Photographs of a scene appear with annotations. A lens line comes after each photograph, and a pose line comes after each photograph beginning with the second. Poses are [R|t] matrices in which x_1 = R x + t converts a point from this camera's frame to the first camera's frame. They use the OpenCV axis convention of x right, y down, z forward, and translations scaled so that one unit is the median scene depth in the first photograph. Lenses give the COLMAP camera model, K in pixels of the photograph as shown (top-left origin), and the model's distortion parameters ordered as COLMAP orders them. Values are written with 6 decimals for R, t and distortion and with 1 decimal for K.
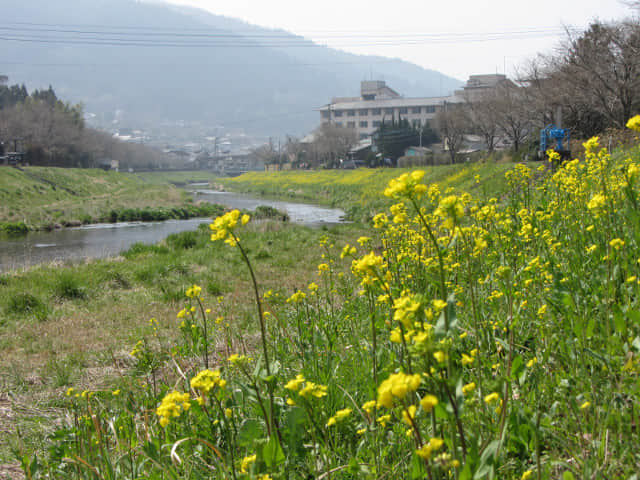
lens RADIAL K [[1345.3, 0, 320.0], [0, 1345.3, 240.0], [0, 0, 1]] dist [-0.241366, 0.039104]
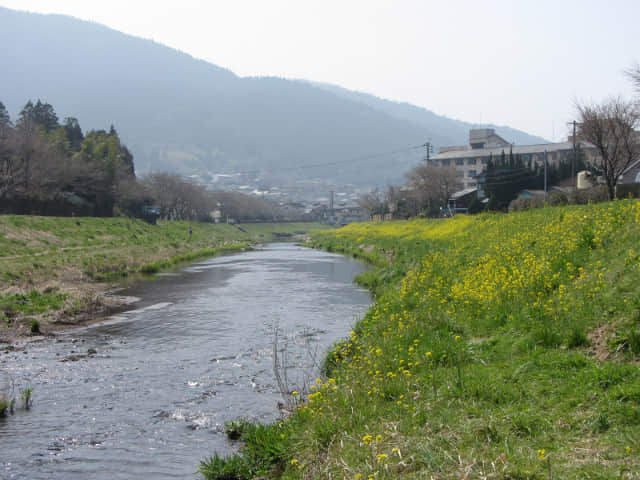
lens RADIAL K [[1059.9, 0, 320.0], [0, 1059.9, 240.0], [0, 0, 1]] dist [-0.138466, -0.041932]
pose [[0.993075, -0.002965, -0.117448, 0.012609], [-0.001196, 0.999374, -0.035345, -0.010937], [0.117480, 0.035240, 0.992450, 0.230725]]
